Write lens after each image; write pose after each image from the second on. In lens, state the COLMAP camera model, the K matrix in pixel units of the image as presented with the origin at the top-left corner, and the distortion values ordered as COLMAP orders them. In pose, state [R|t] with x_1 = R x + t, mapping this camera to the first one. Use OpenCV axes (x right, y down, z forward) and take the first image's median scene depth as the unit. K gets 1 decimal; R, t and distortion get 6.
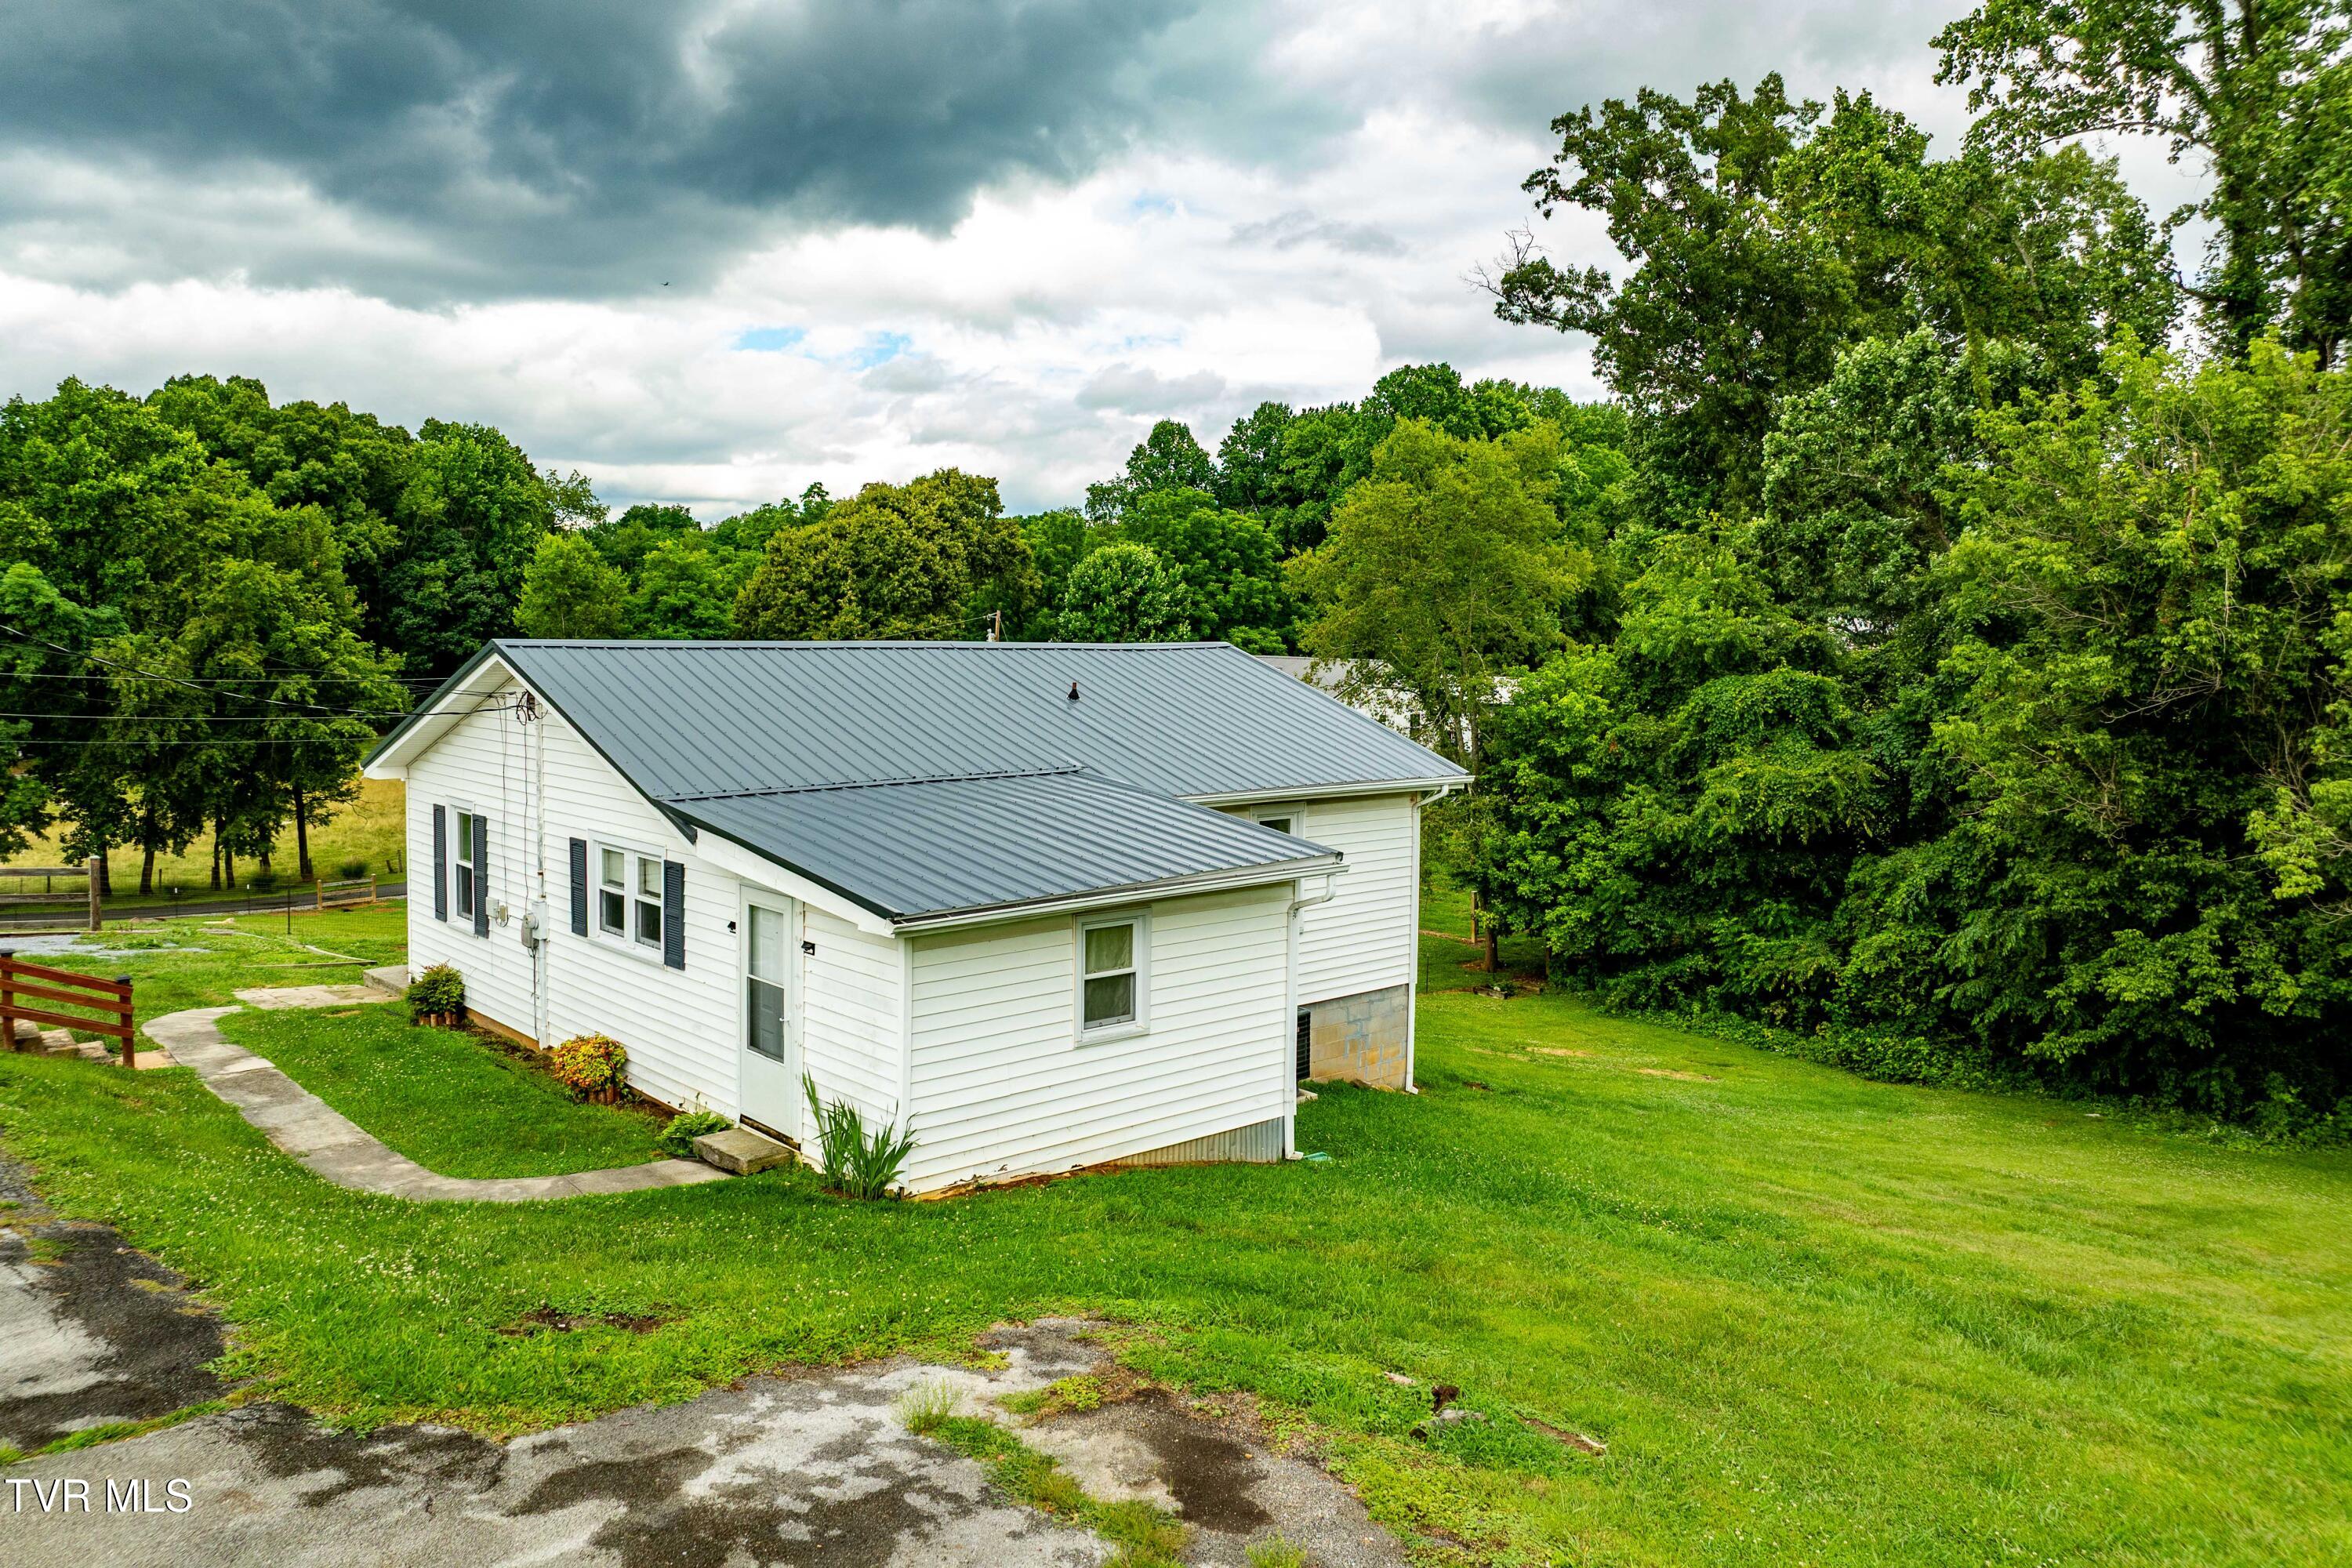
lens RADIAL K [[1717.7, 0, 1154.7], [0, 1717.7, 693.8], [0, 0, 1]] dist [-0.038684, 0.001957]
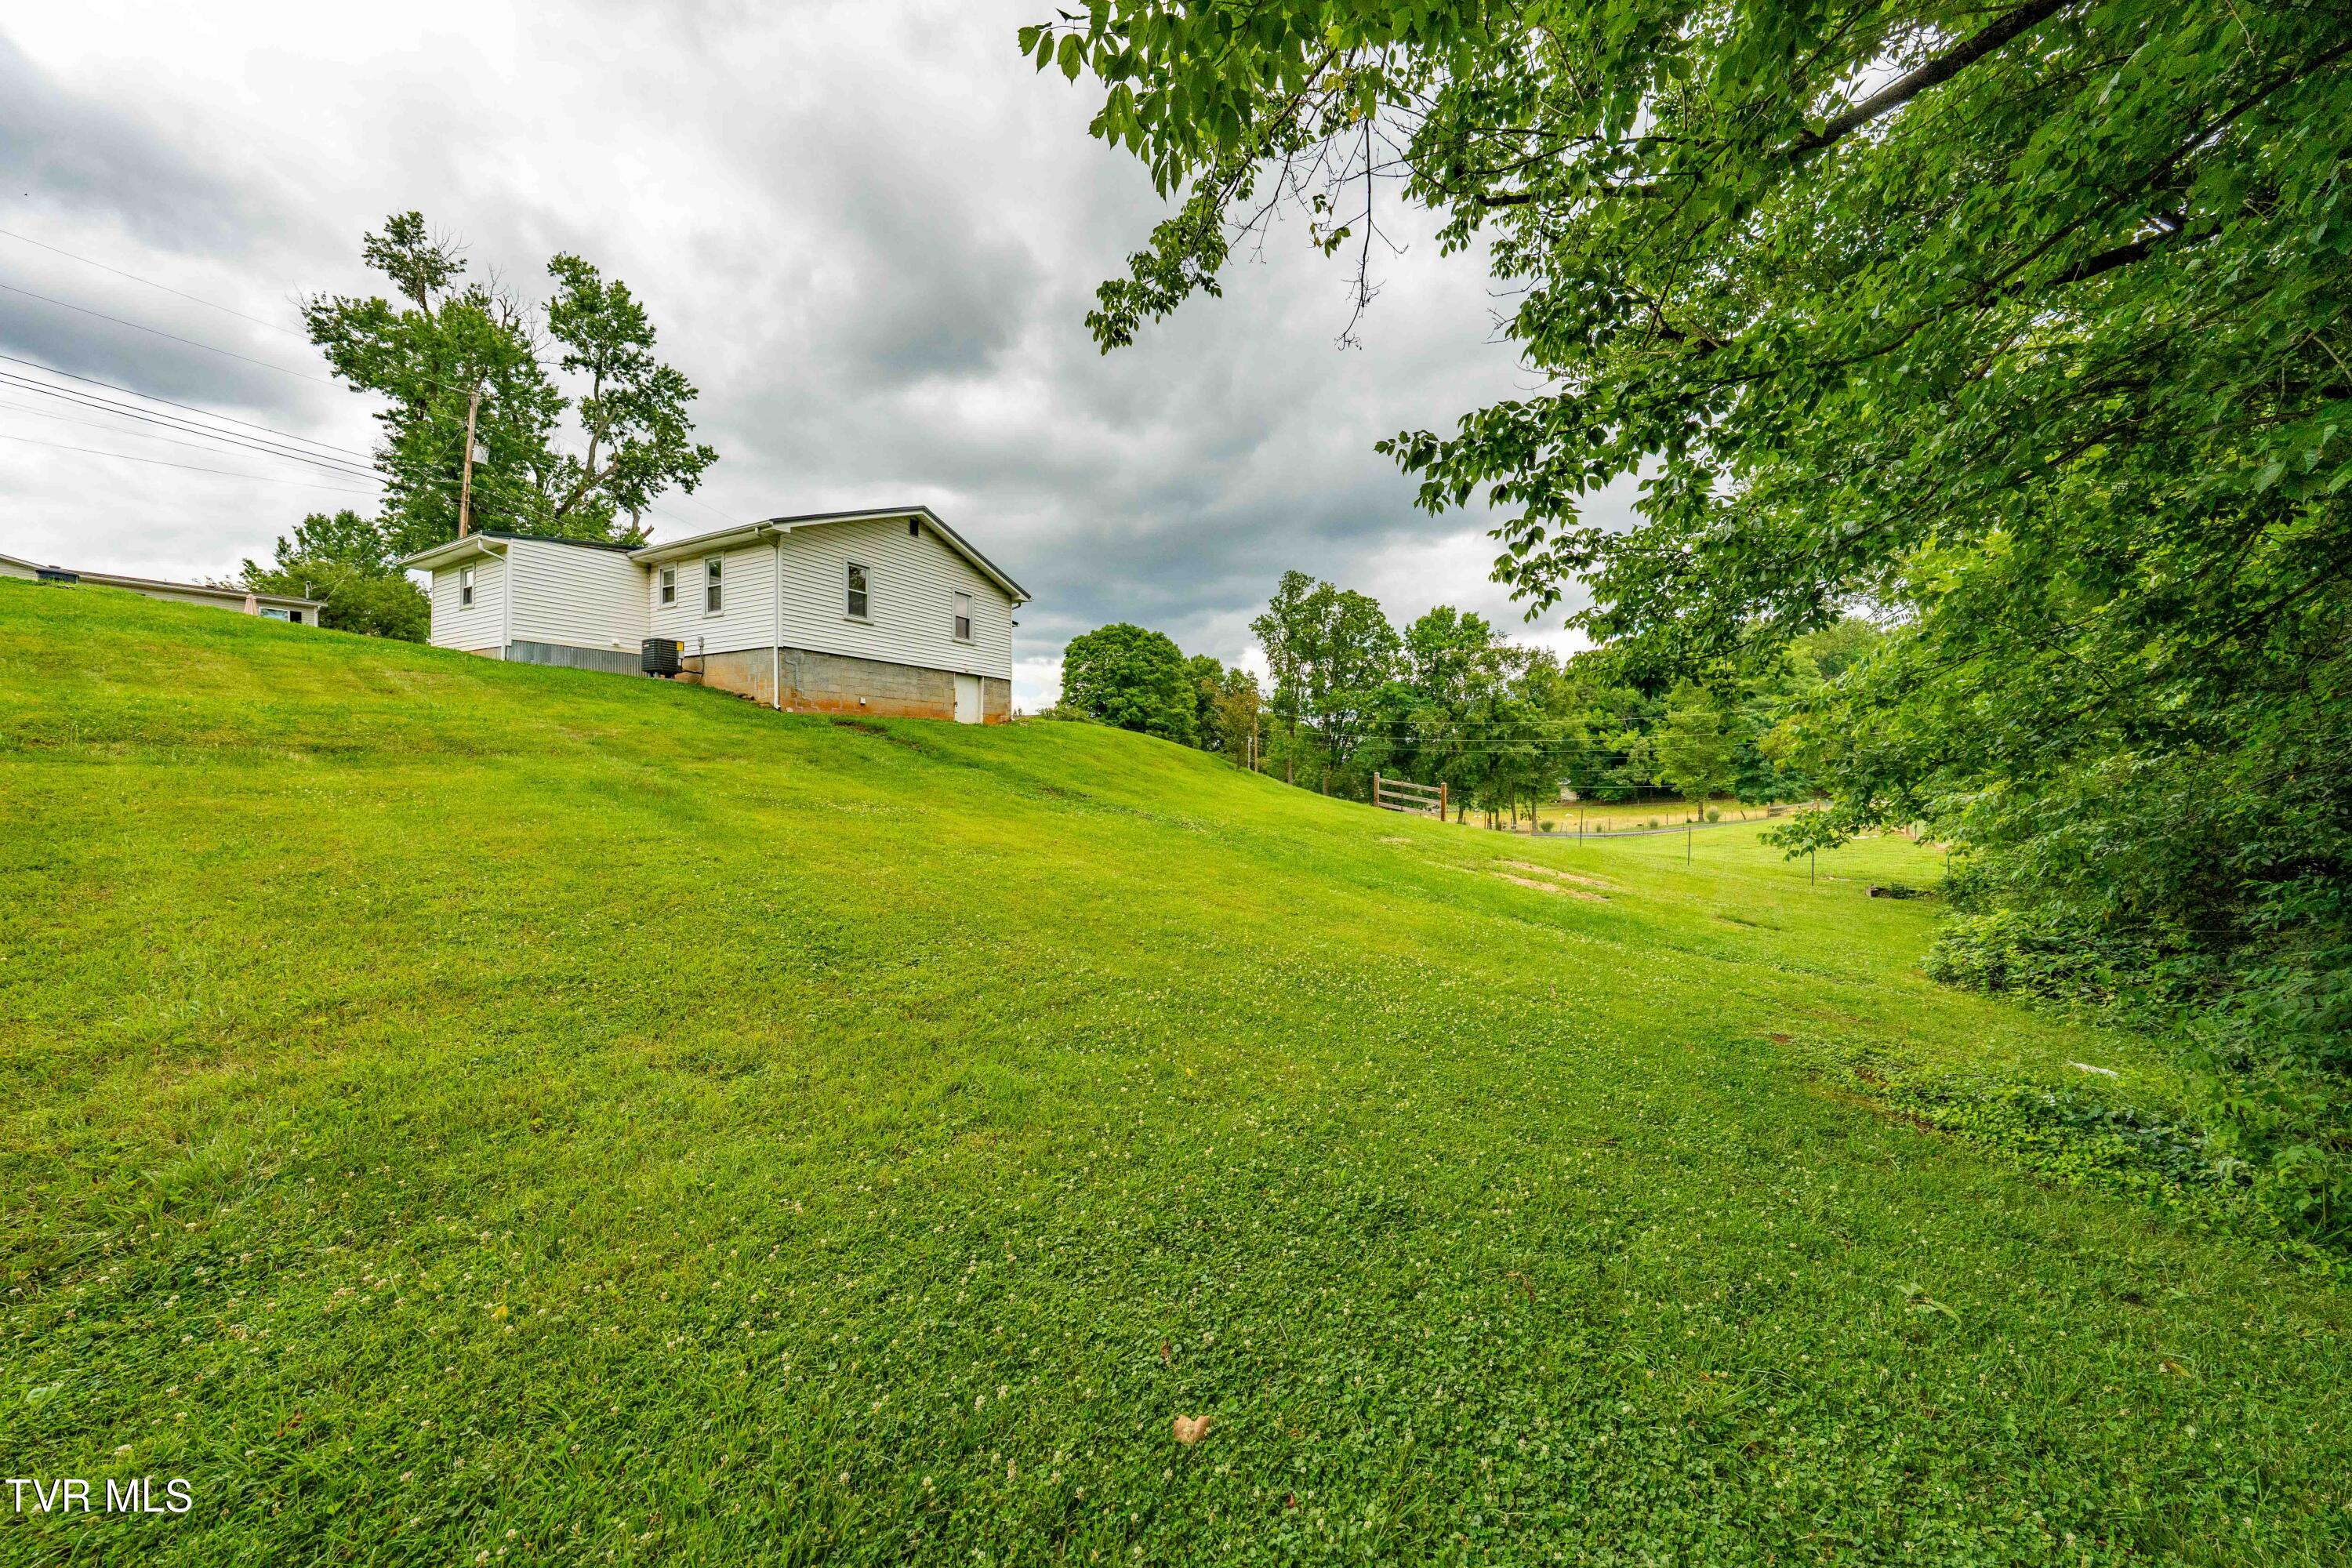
lens RADIAL K [[801.0, 0, 1184.7], [0, 801.0, 767.8], [0, 0, 1]] dist [-0.003293, -0.000367]
pose [[0.313861, -0.013570, -0.949372, 0.311691], [-0.040290, 0.998807, -0.027596, 0.087376], [0.948614, 0.046912, 0.312939, 0.331947]]
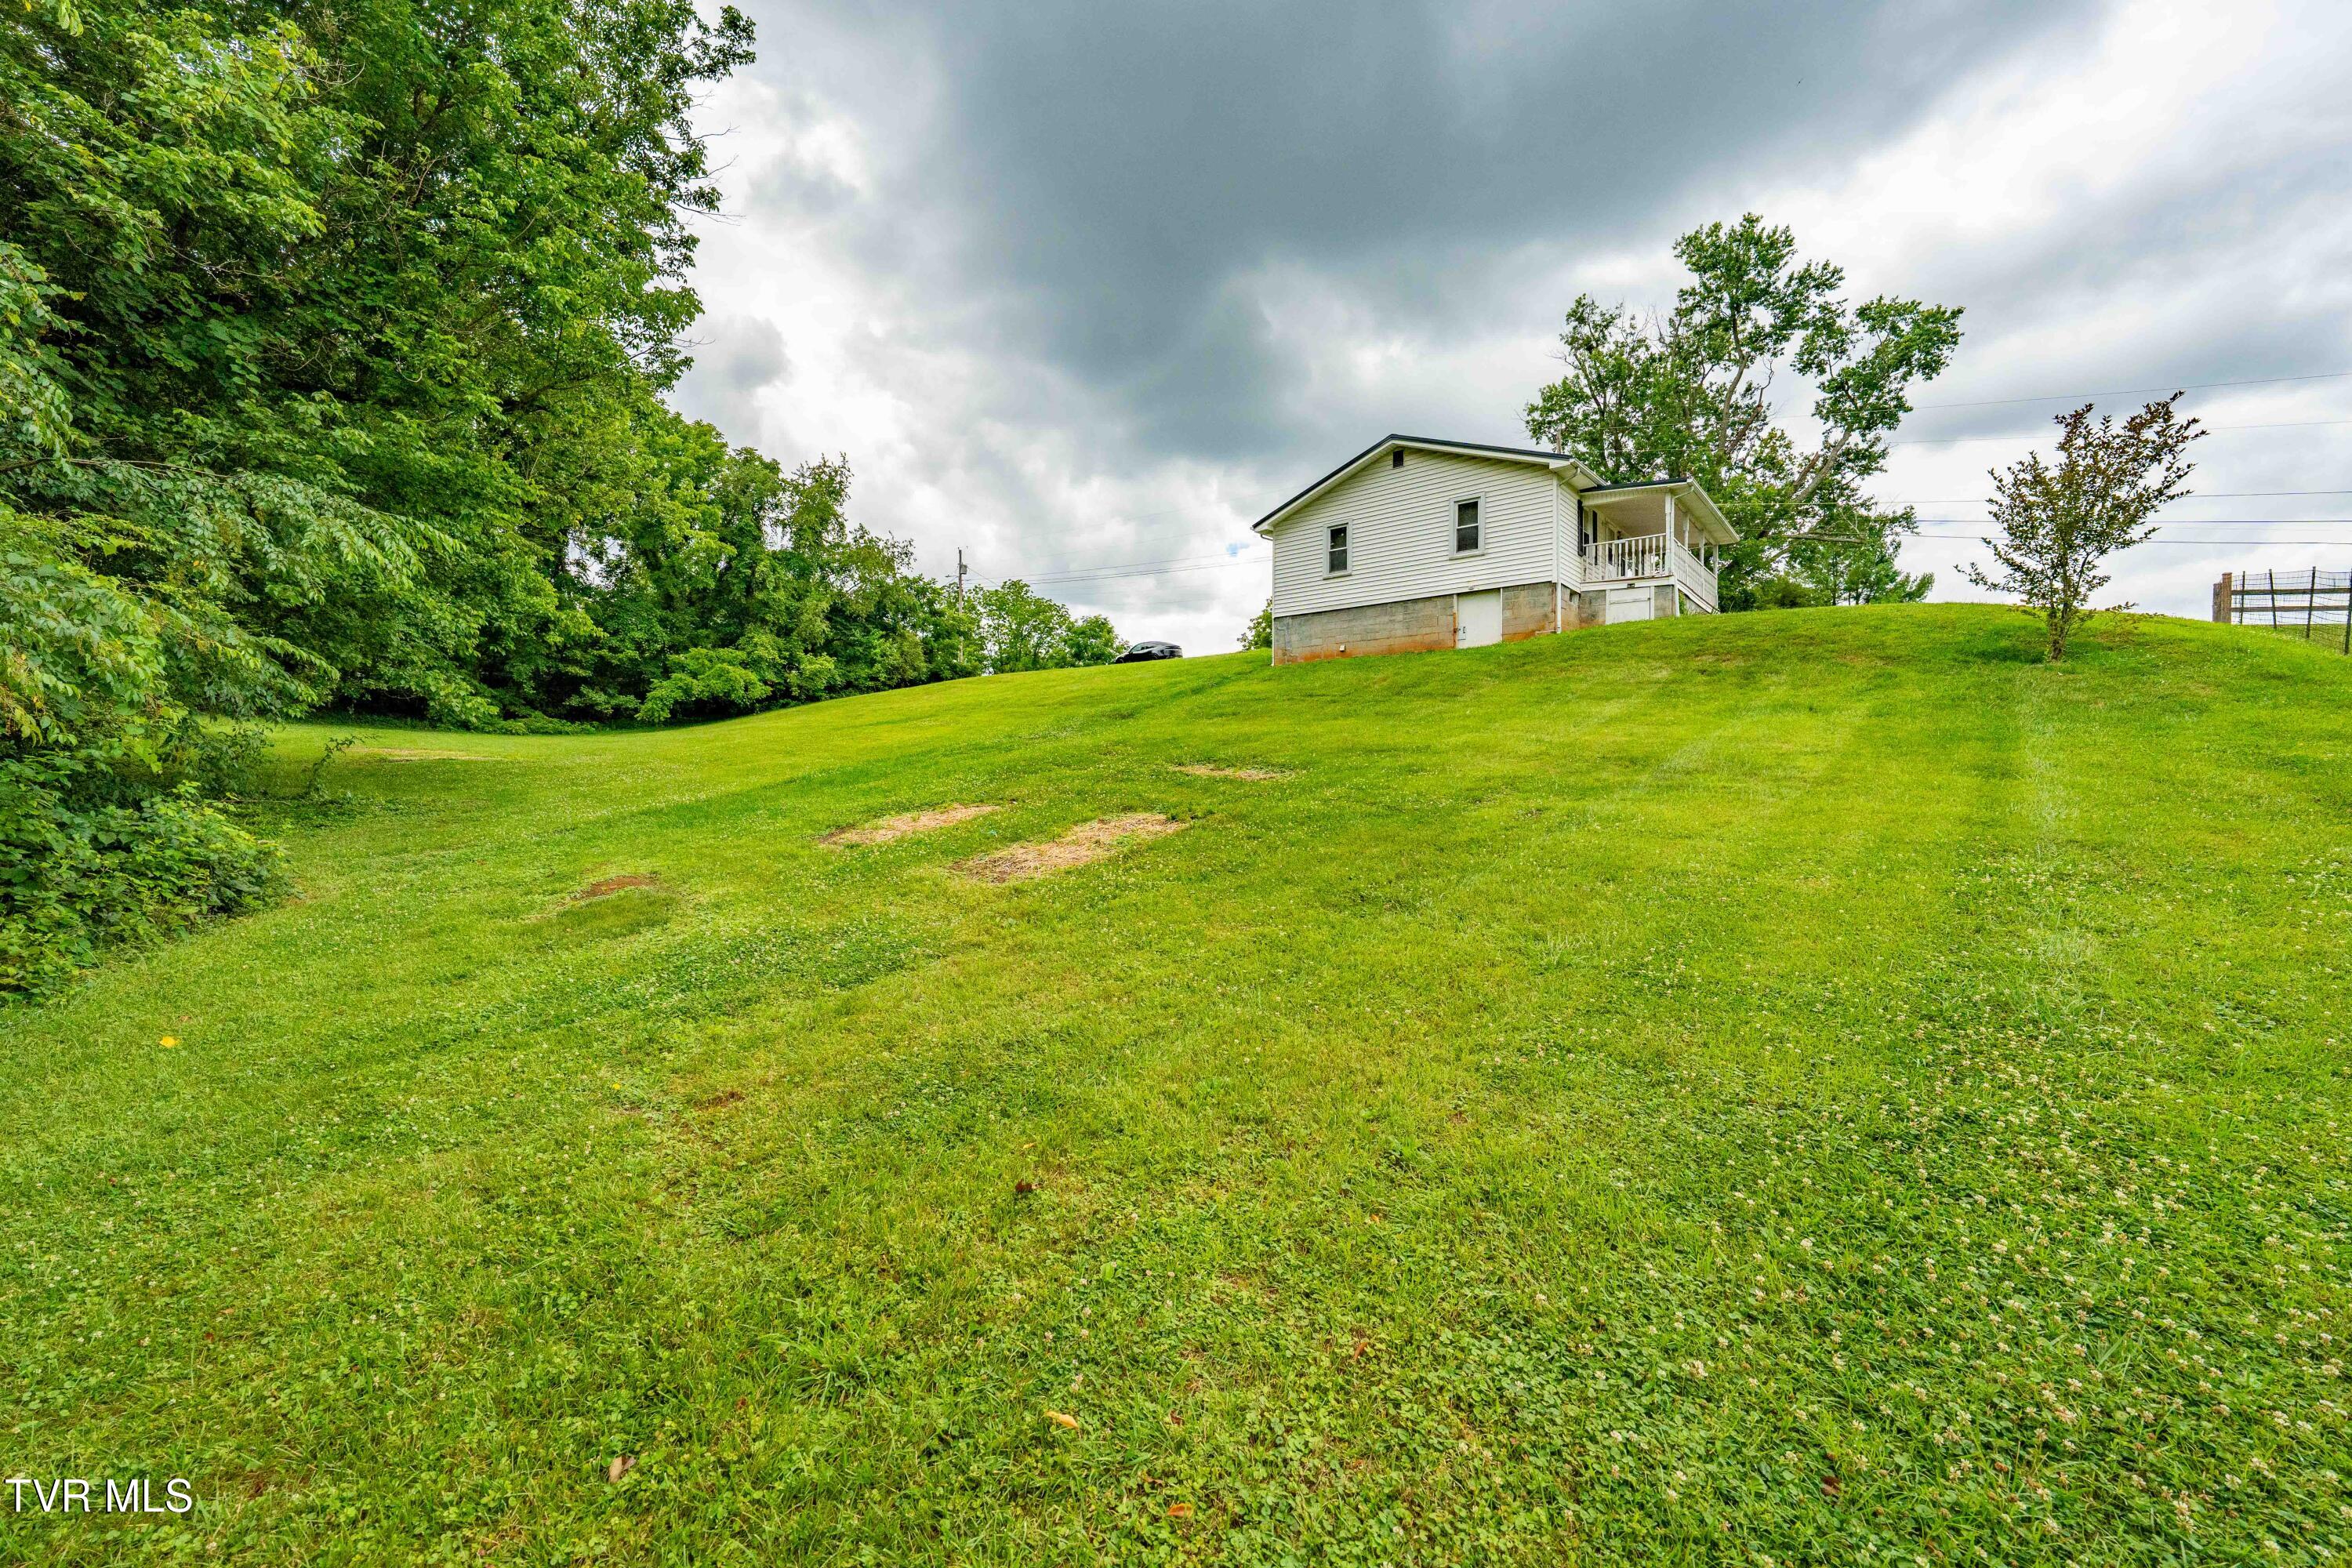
lens RADIAL K [[902.3, 0, 1171.6], [0, 902.3, 783.9], [0, 0, 1]] dist [-0.006413, -0.000292]
pose [[-0.989220, -0.006732, -0.146283, 0.134977], [-0.014046, 0.998699, 0.049027, 0.097431], [0.145762, 0.050553, -0.988027, 0.638682]]
